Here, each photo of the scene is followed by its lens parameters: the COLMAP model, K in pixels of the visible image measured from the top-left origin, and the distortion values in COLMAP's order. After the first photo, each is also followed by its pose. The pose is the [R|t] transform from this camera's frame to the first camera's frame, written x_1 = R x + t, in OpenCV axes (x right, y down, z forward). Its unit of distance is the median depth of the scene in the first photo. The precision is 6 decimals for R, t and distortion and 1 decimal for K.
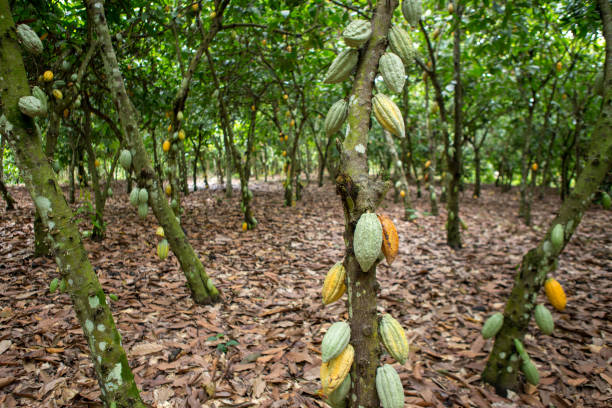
lens RADIAL K [[426.9, 0, 305.7], [0, 426.9, 207.8], [0, 0, 1]] dist [-0.110767, 0.088211]
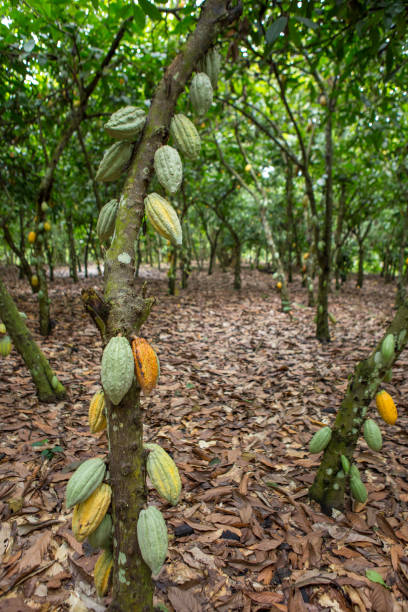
lens RADIAL K [[414.5, 0, 204.0], [0, 414.5, 306.0], [0, 0, 1]] dist [-0.113362, 0.094473]
pose [[0.999693, 0.011999, 0.021690, 0.099069], [-0.012554, 0.999592, 0.025645, -0.023962], [-0.021373, -0.025909, 0.999436, 0.058459]]
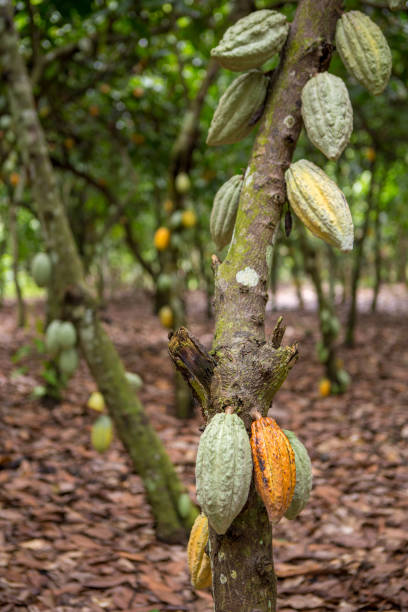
lens RADIAL K [[824.8, 0, 204.0], [0, 824.8, 306.0], [0, 0, 1]] dist [0.009983, 0.047365]
pose [[0.941531, 0.003159, -0.336910, 0.146698], [-0.019309, 0.998818, -0.044598, -0.022589], [0.336371, 0.048496, 0.940480, 0.030835]]
